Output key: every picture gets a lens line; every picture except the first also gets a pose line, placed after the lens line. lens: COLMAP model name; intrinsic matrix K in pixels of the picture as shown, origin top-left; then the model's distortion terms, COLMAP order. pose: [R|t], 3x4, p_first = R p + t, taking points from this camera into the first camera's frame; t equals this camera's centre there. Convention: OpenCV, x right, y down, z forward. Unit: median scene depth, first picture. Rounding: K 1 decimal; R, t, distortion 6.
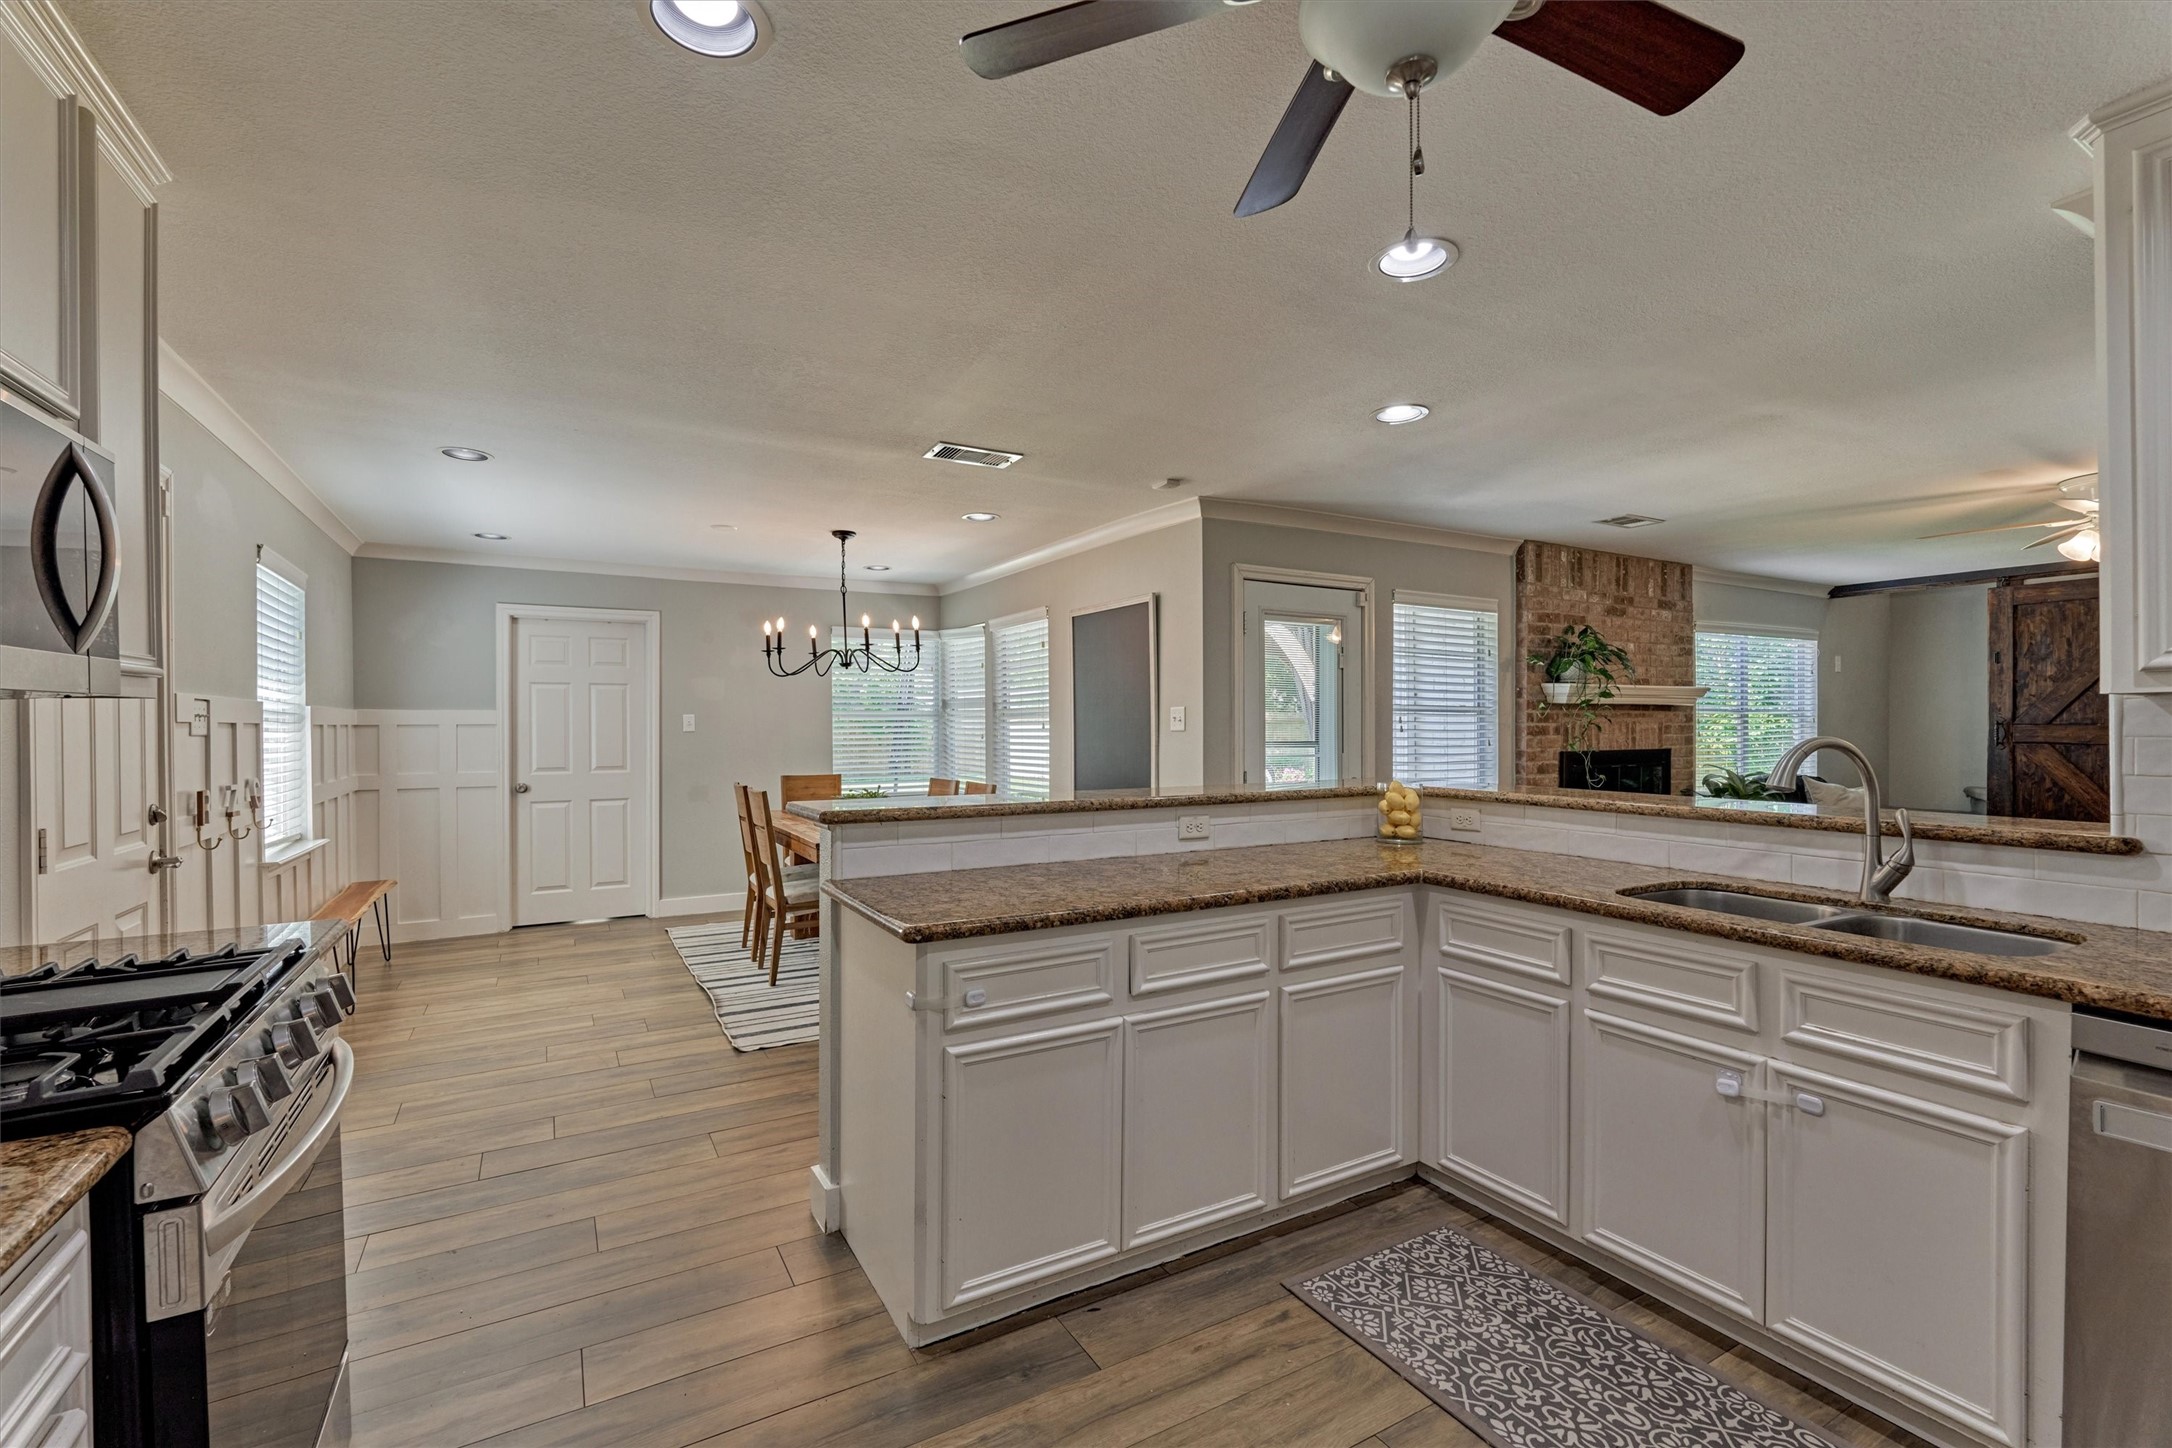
lens RADIAL K [[942.3, 0, 1083.6], [0, 942.3, 725.6], [0, 0, 1]] dist [-0.004666, -0.001224]
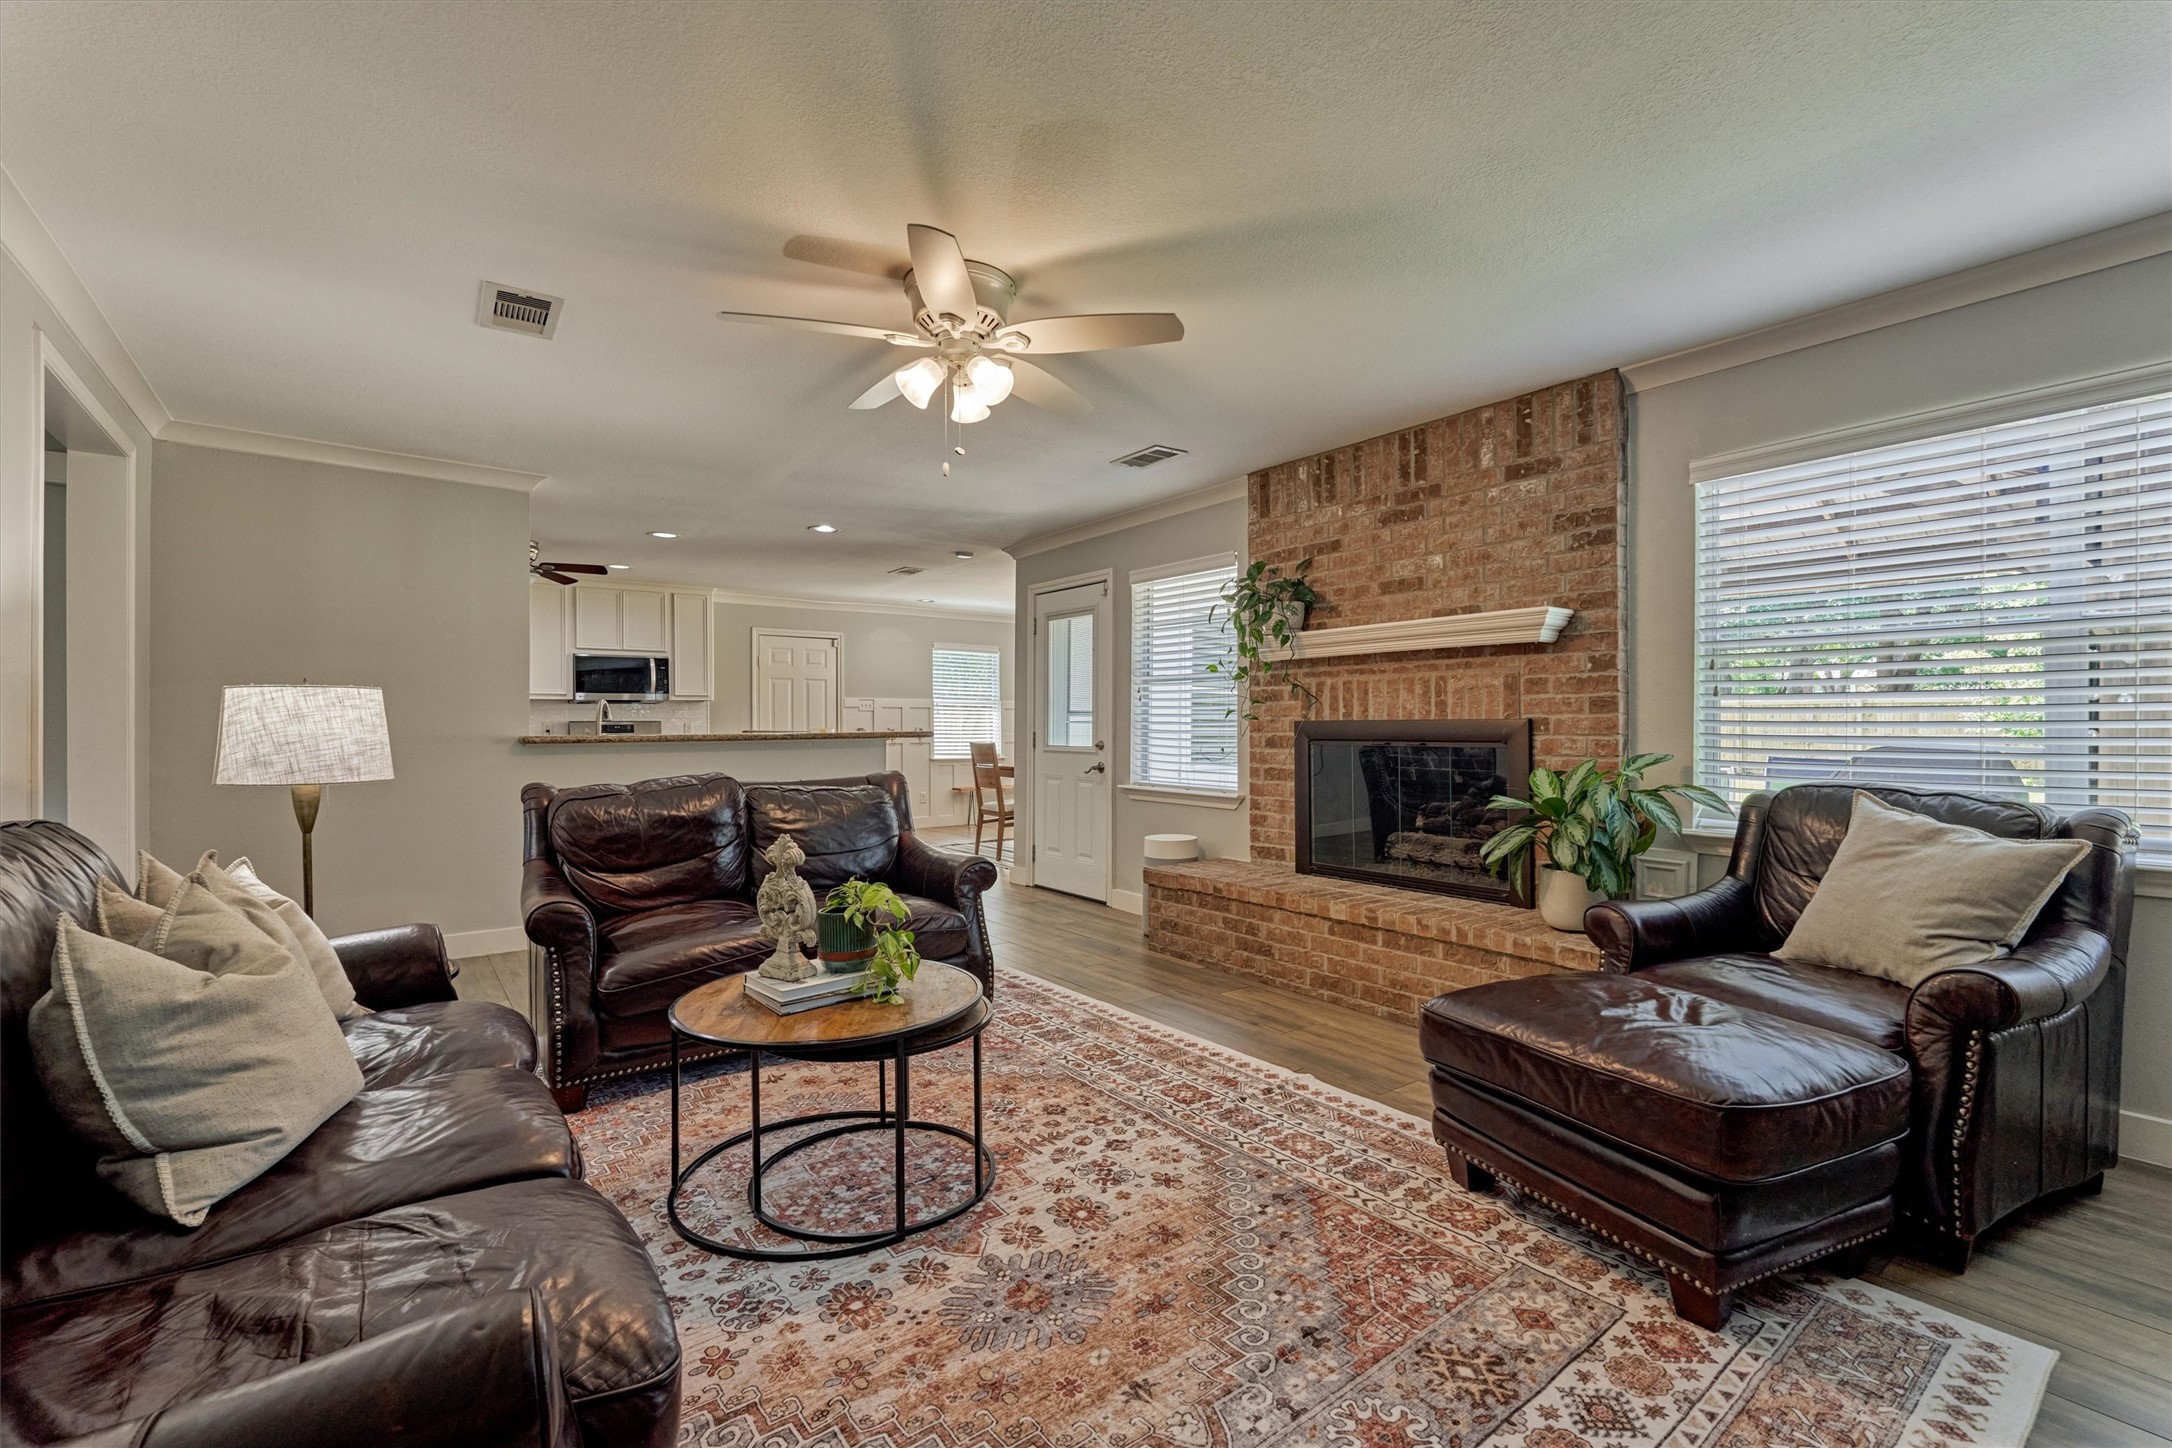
lens RADIAL K [[942.3, 0, 1106.5], [0, 942.3, 725.2], [0, 0, 1]] dist [-0.004666, -0.001224]
pose [[0.147861, 0.003270, -0.989003, 1.863765], [0.006240, 0.999972, 0.004239, 0.039416], [0.988989, -0.006798, 0.147836, 1.062983]]
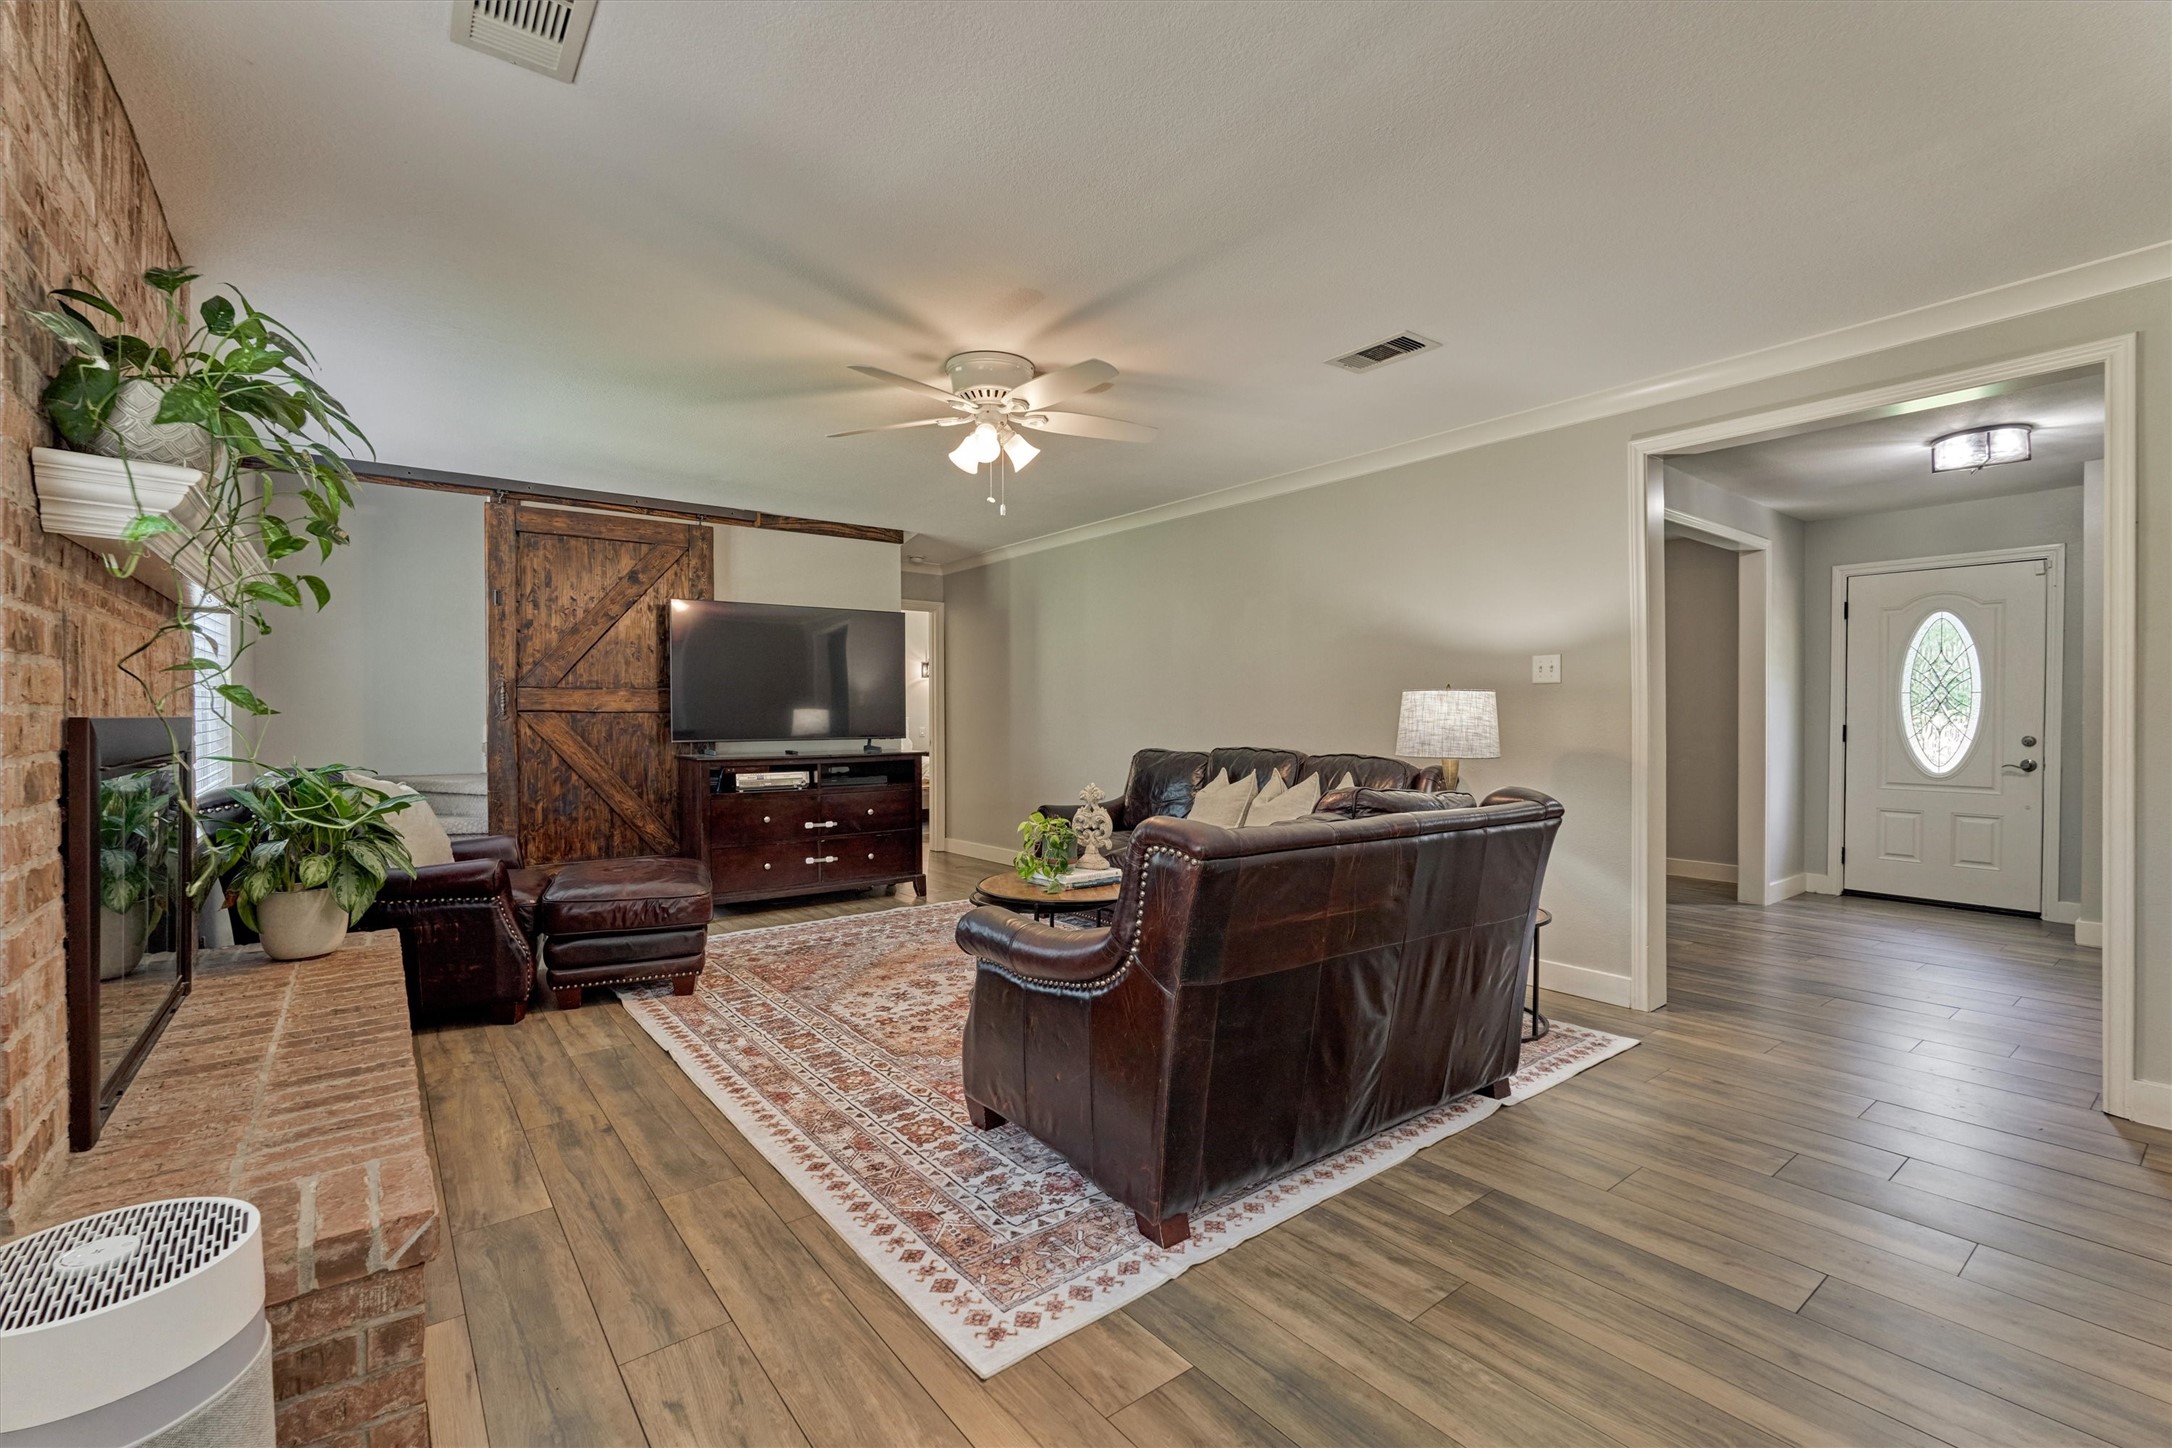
lens RADIAL K [[942.3, 0, 1090.2], [0, 942.3, 728.5], [0, 0, 1]] dist [-0.004666, -0.001224]
pose [[-0.138503, -0.012386, 0.990285, 0.284943], [0.003379, 0.999910, 0.012979, 0.040719], [-0.990356, 0.005143, -0.138449, 1.088997]]
